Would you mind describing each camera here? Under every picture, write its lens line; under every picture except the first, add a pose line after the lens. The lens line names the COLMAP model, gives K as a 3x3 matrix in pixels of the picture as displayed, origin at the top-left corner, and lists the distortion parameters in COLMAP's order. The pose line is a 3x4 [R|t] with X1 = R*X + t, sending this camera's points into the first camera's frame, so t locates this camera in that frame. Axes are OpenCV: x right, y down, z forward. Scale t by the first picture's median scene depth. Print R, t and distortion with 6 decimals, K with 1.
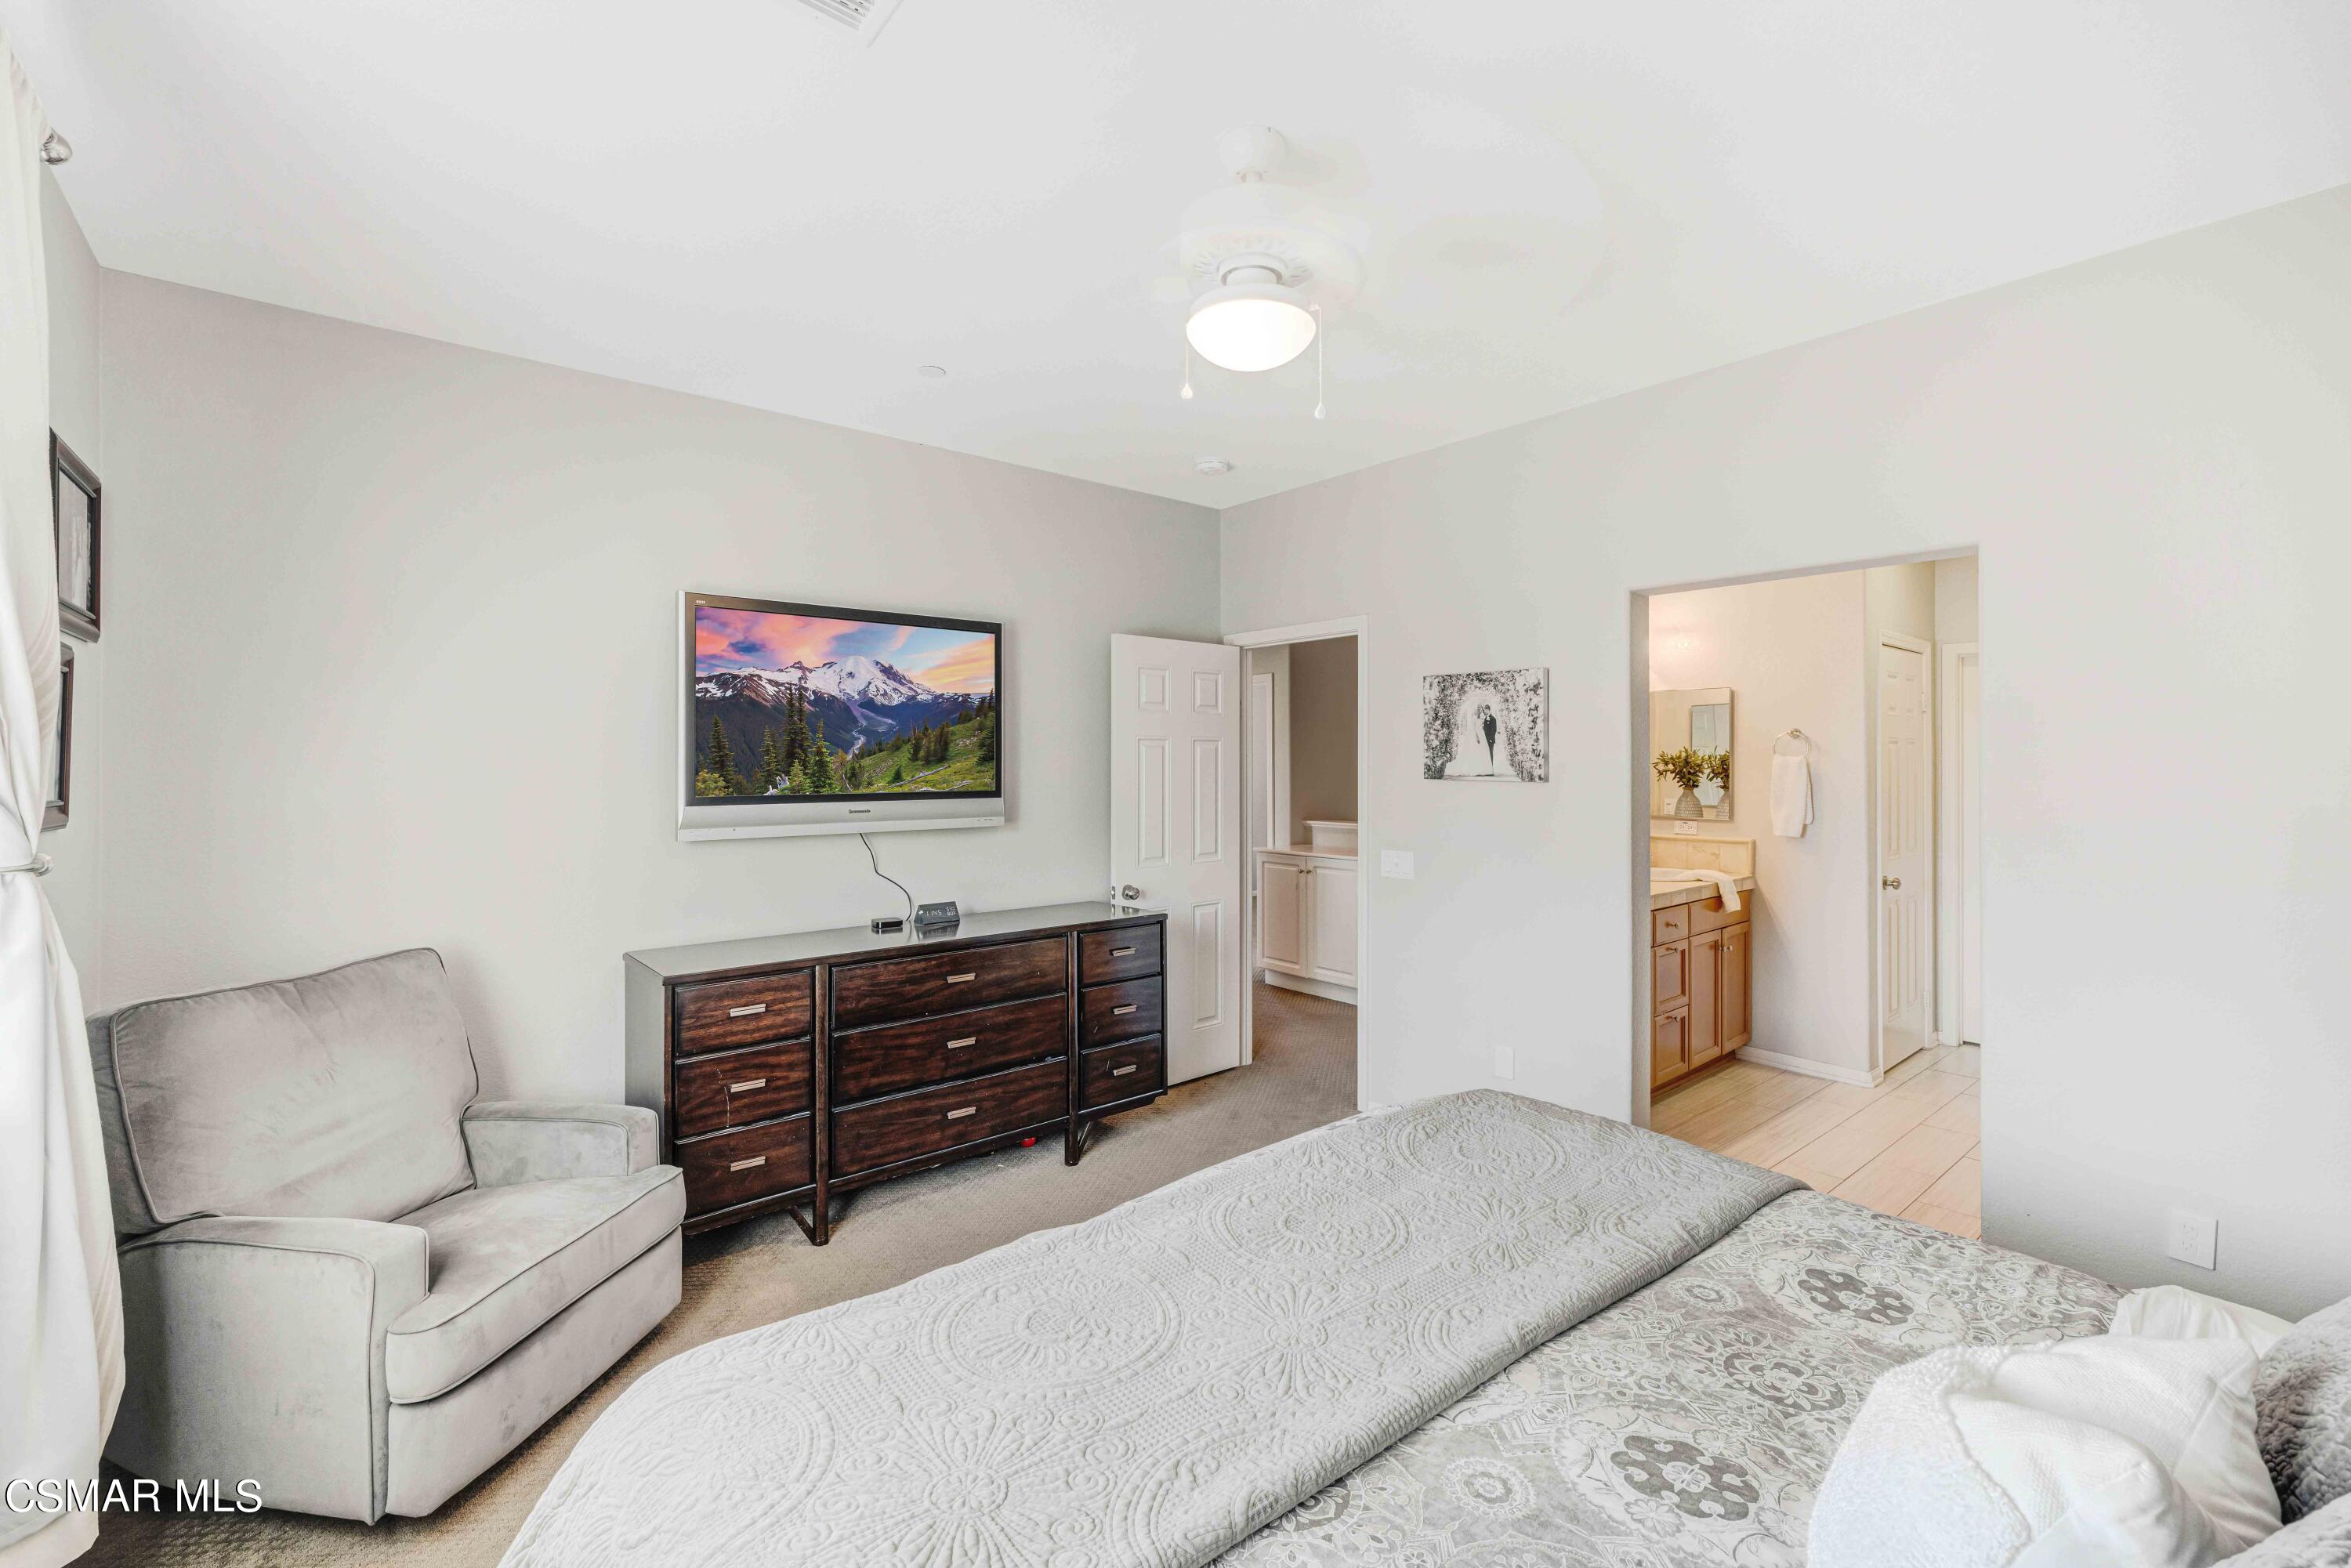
lens RADIAL K [[993.0, 0, 1180.3], [0, 993.0, 762.7], [0, 0, 1]] dist [0.001242, 0.000020]
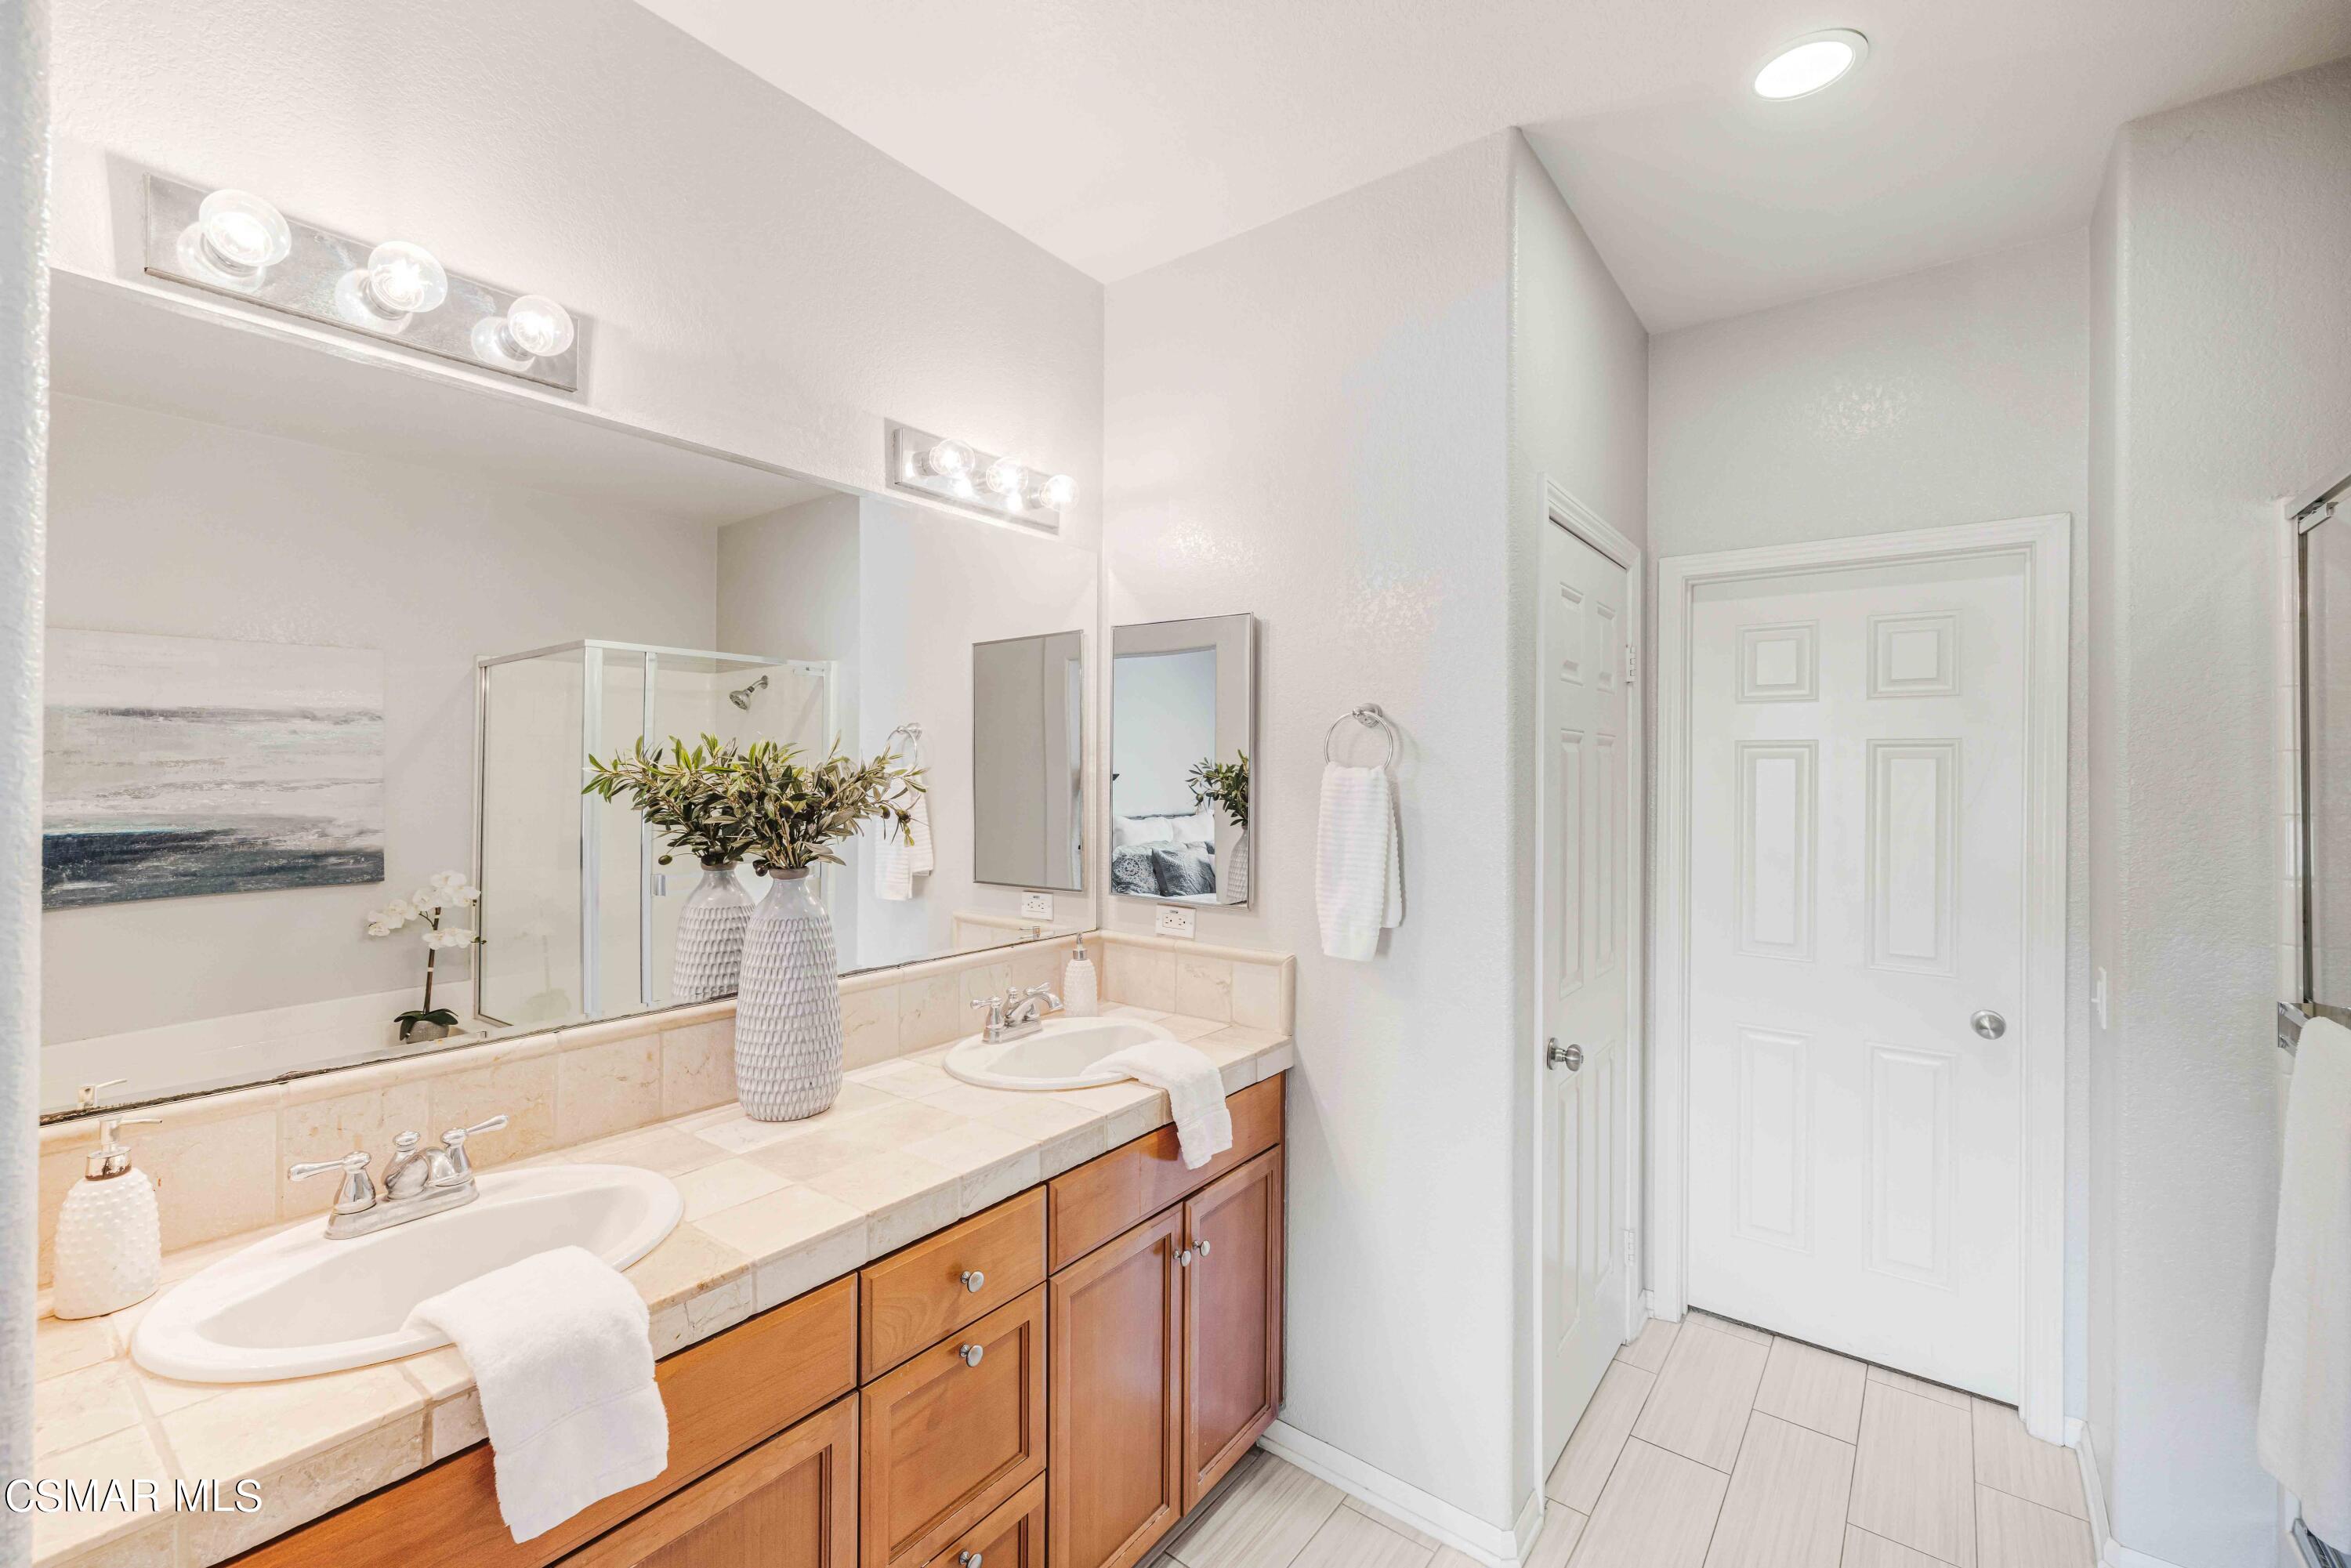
lens RADIAL K [[993.0, 0, 1191.3], [0, 993.0, 775.2], [0, 0, 1]] dist [0.001242, 0.000020]
pose [[0.972668, 0.005700, 0.232132, 0.443780], [-0.006584, 0.999974, 0.003034, -0.004572], [-0.232108, -0.004479, 0.972680, 0.599156]]
